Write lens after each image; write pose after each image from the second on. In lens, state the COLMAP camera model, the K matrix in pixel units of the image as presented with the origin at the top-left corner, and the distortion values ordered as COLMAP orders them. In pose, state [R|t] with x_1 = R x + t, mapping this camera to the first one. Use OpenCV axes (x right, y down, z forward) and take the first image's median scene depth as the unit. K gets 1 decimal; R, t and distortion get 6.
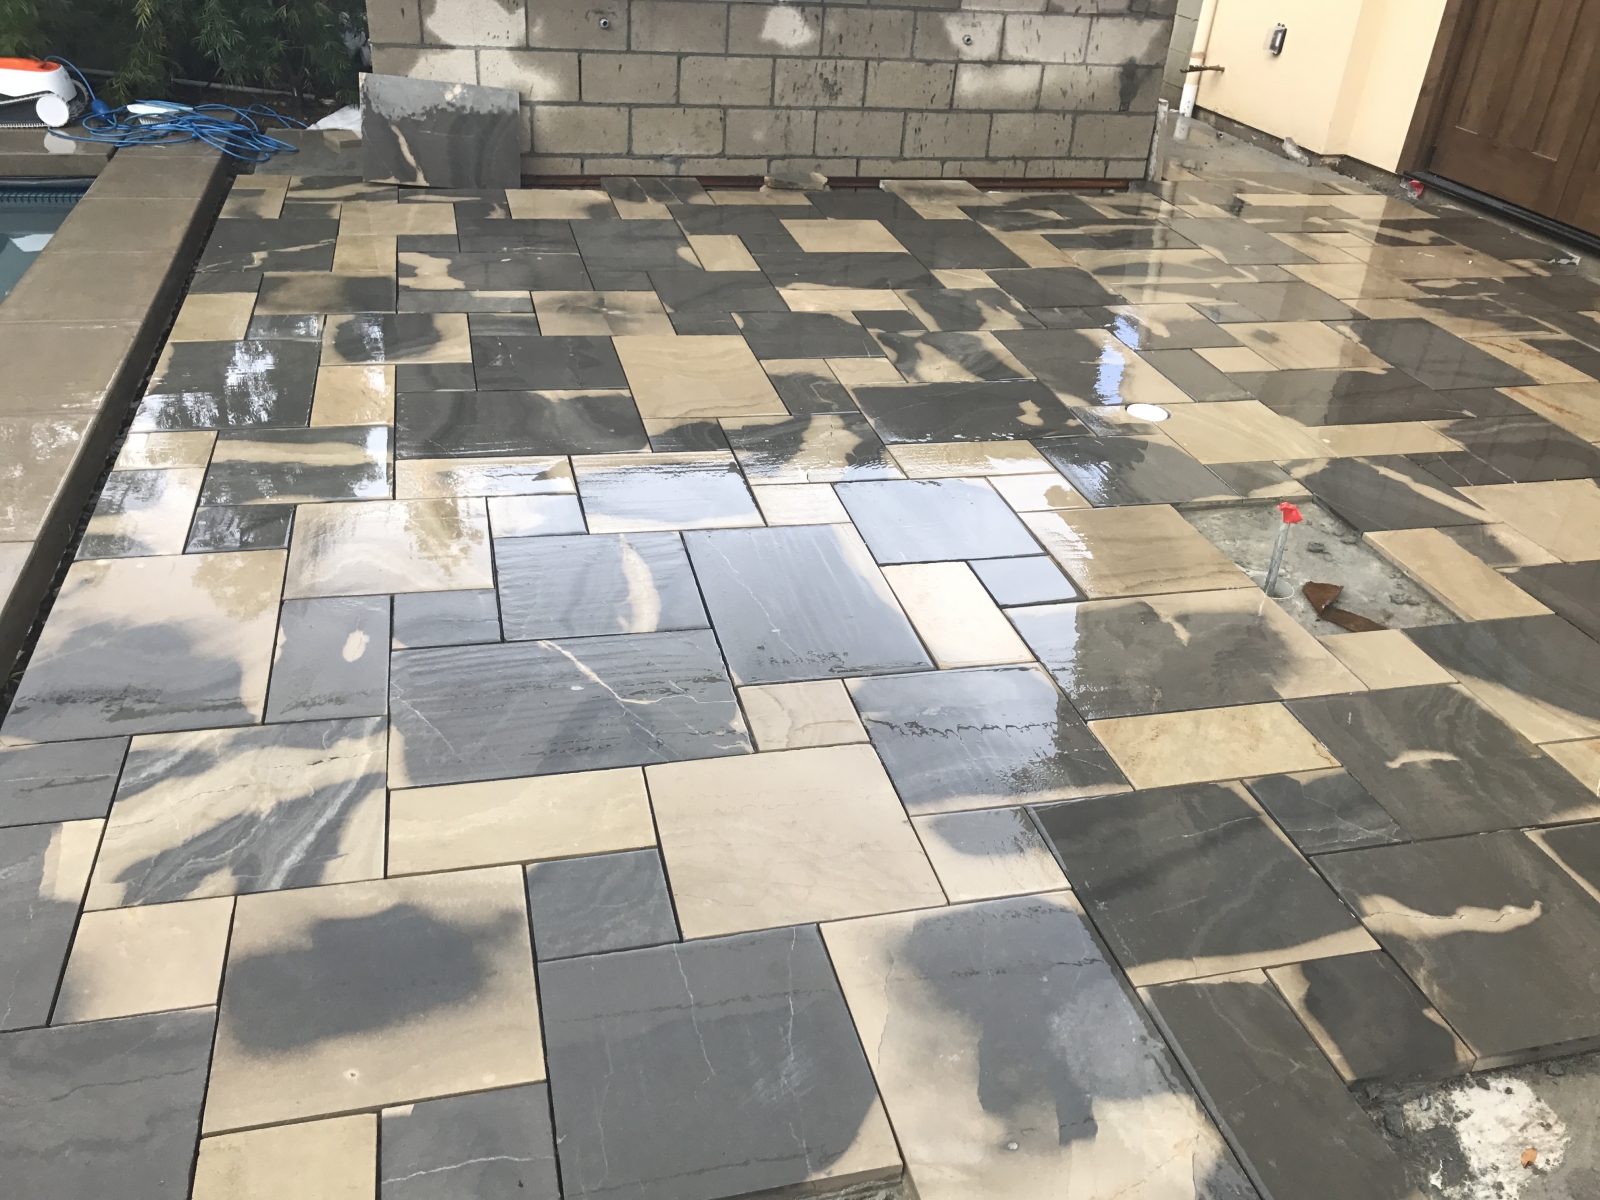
lens RADIAL K [[1331.0, 0, 801.1], [0, 1331.0, 593.1], [0, 0, 1]] dist [0.018898, -0.003059]
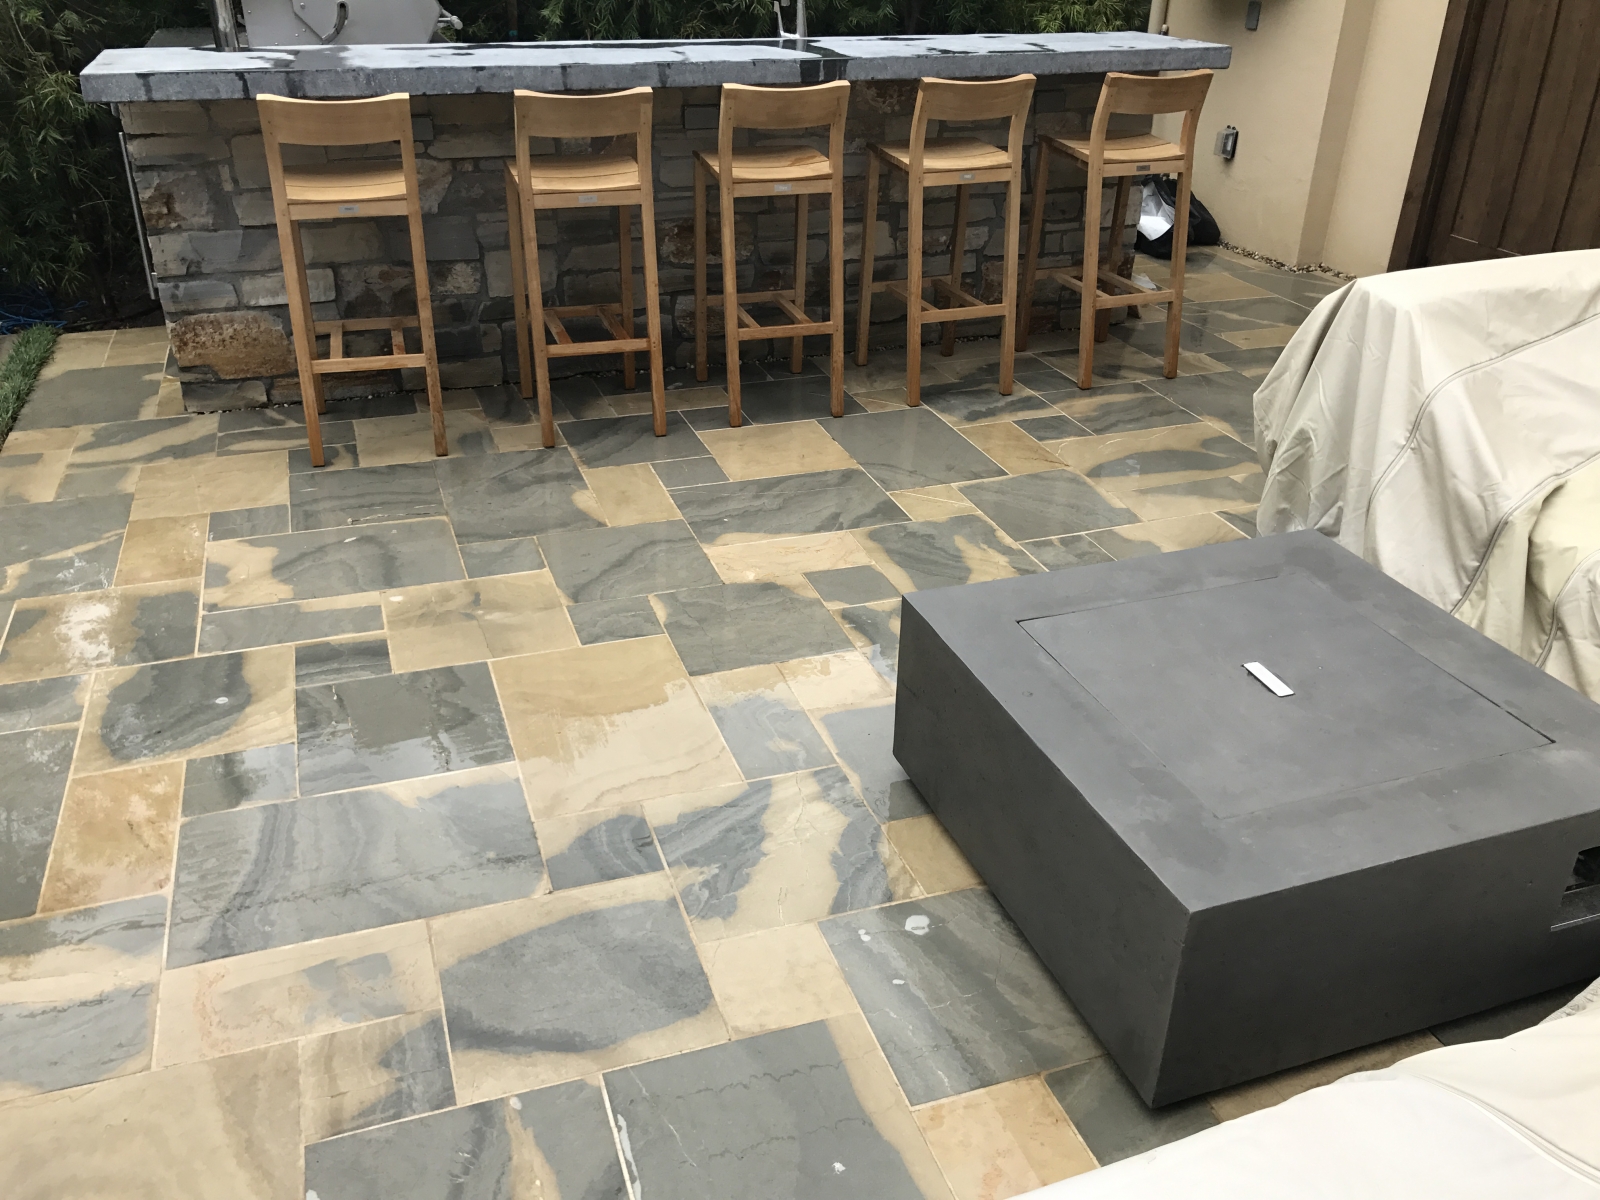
lens RADIAL K [[1331.0, 0, 796.3], [0, 1331.0, 605.9], [0, 0, 1]] dist [0.018898, -0.003059]
pose [[0.994965, -0.087854, 0.048233, -0.004513], [0.089778, 0.995187, -0.039281, -0.162530], [-0.044550, 0.043413, 0.998063, 0.223559]]
